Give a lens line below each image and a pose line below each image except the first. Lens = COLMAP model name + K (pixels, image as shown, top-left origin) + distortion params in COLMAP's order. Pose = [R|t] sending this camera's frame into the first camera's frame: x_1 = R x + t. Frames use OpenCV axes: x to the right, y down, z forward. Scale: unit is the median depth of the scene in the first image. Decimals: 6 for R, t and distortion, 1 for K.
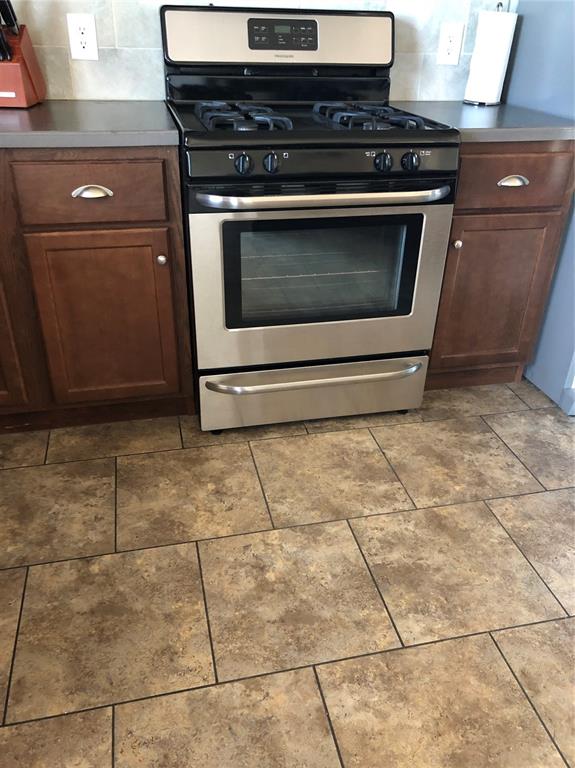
lens RADIAL K [[636.7, 0, 285.3], [0, 636.7, 386.4], [0, 0, 1]] dist [0.029991, -0.022228]
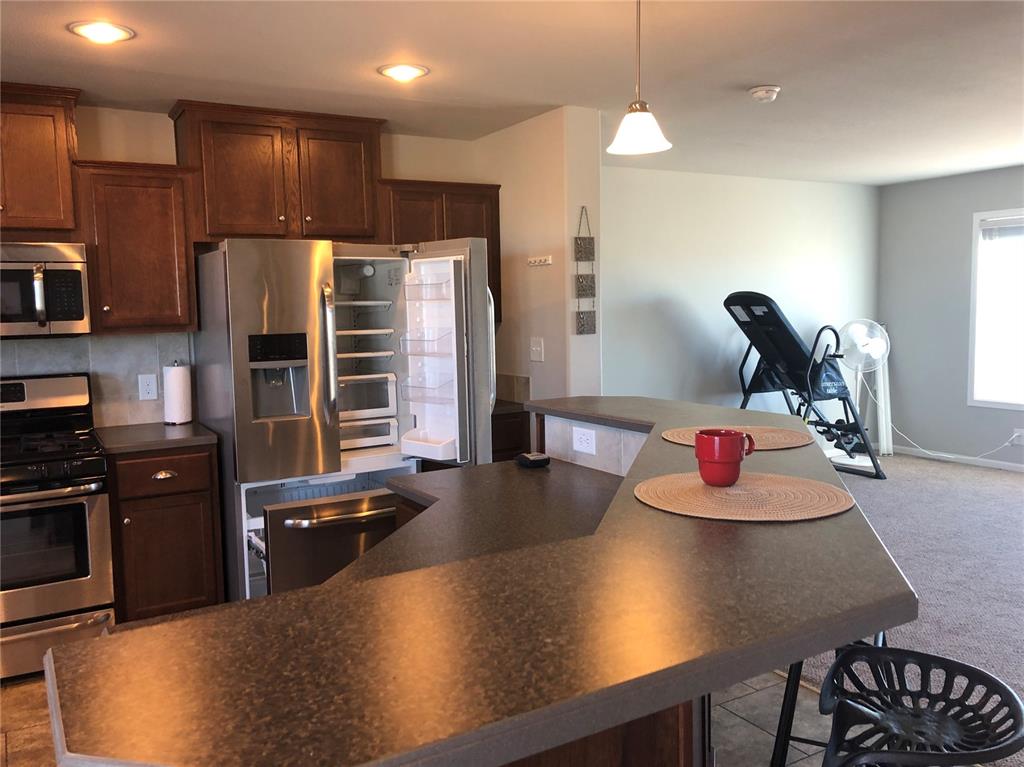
lens RADIAL K [[848.9, 0, 509.3], [0, 848.9, 385.7], [0, 0, 1]] dist [0.029991, -0.022228]
pose [[0.959266, -0.069685, 0.273776, 0.567351], [0.176488, 0.904538, -0.388152, 0.372907], [-0.220592, 0.420659, 0.879991, -0.927478]]
